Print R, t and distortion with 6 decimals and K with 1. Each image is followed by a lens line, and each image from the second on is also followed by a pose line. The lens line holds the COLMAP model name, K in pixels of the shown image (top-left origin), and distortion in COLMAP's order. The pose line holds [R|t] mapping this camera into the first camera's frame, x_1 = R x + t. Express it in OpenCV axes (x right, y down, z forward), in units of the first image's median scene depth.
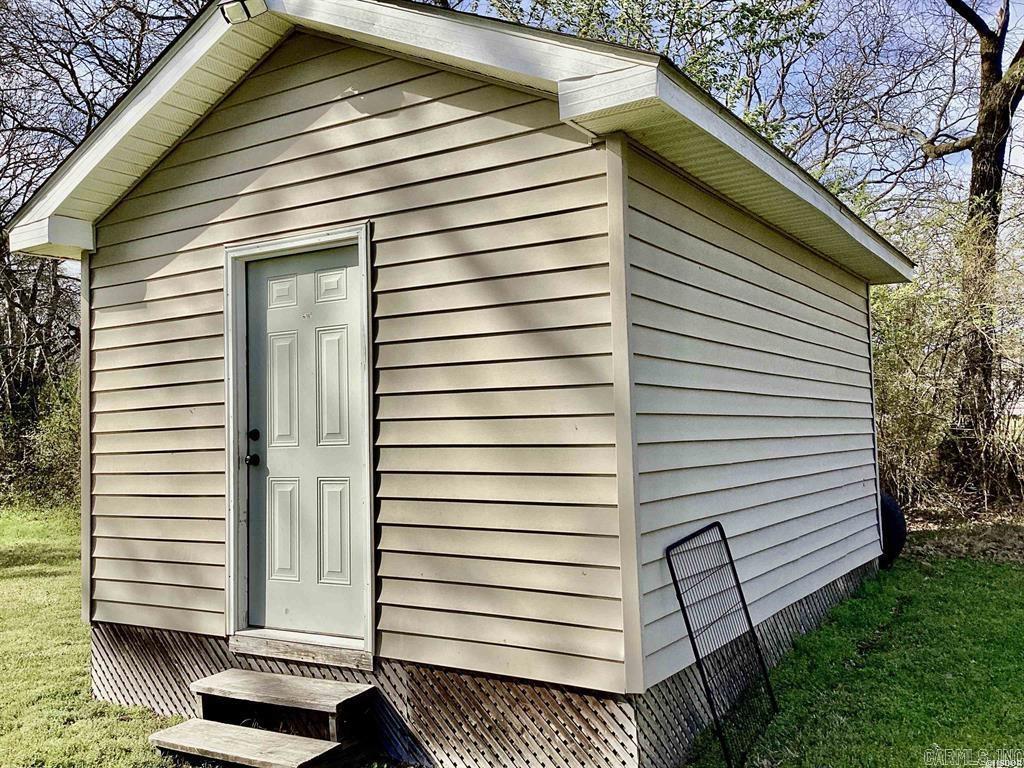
lens RADIAL K [[912.9, 0, 513.9], [0, 912.9, 380.2], [0, 0, 1]] dist [0.101618, -0.153079]
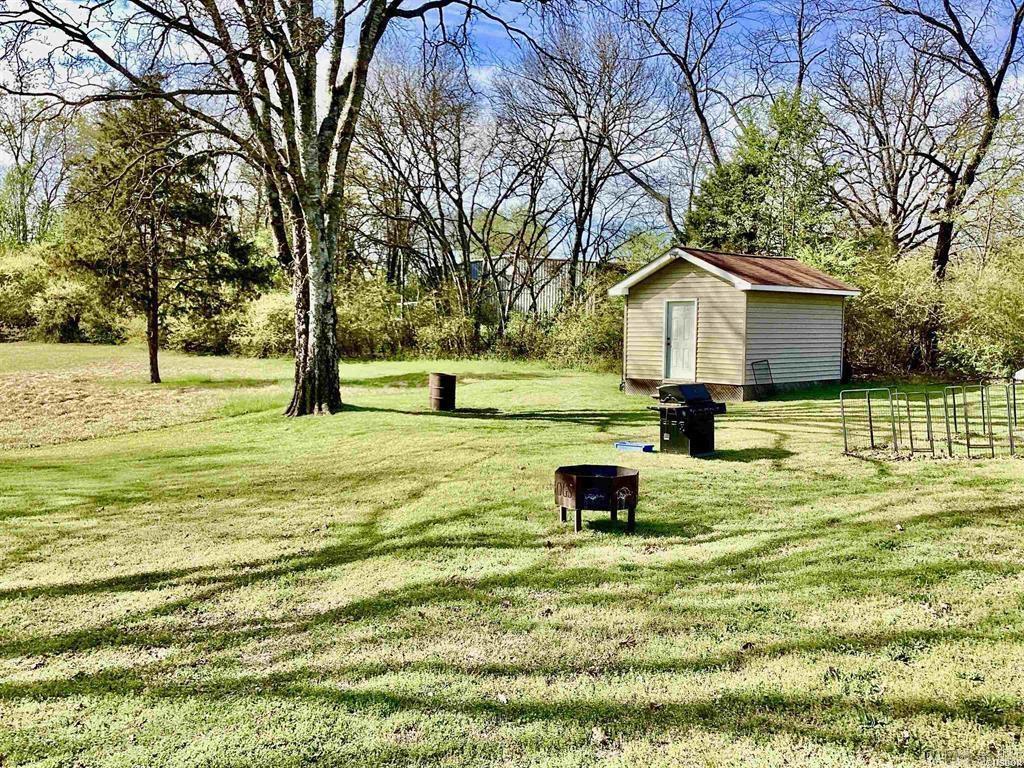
lens RADIAL K [[925.1, 0, 500.0], [0, 925.1, 386.2], [0, 0, 1]] dist [0.093594, -0.212761]
pose [[0.967570, 0.045748, -0.248428, 0.082084], [-0.013026, 0.991191, 0.131796, -0.335789], [0.252269, -0.124286, 0.959642, -4.056839]]
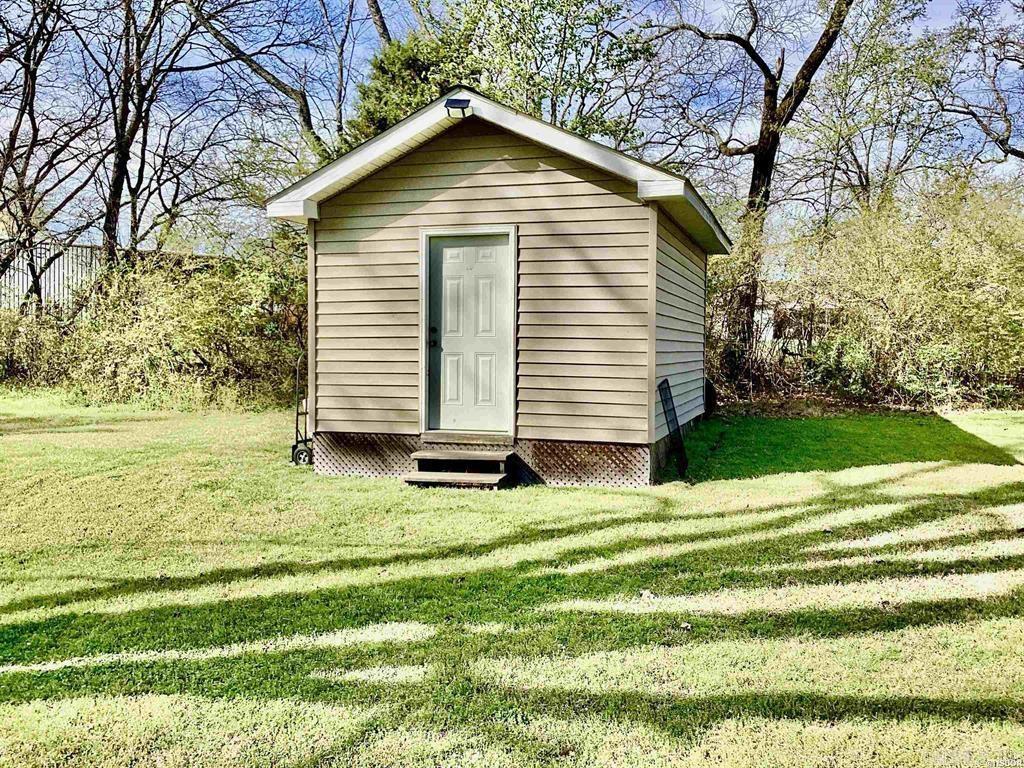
lens RADIAL K [[925.1, 0, 500.0], [0, 925.1, 386.2], [0, 0, 1]] dist [0.093594, -0.212761]
pose [[0.968065, 0.019851, 0.249912, -0.655709], [-0.044860, 0.994487, 0.094779, -0.012901], [-0.246653, -0.102963, 0.963619, -0.926085]]
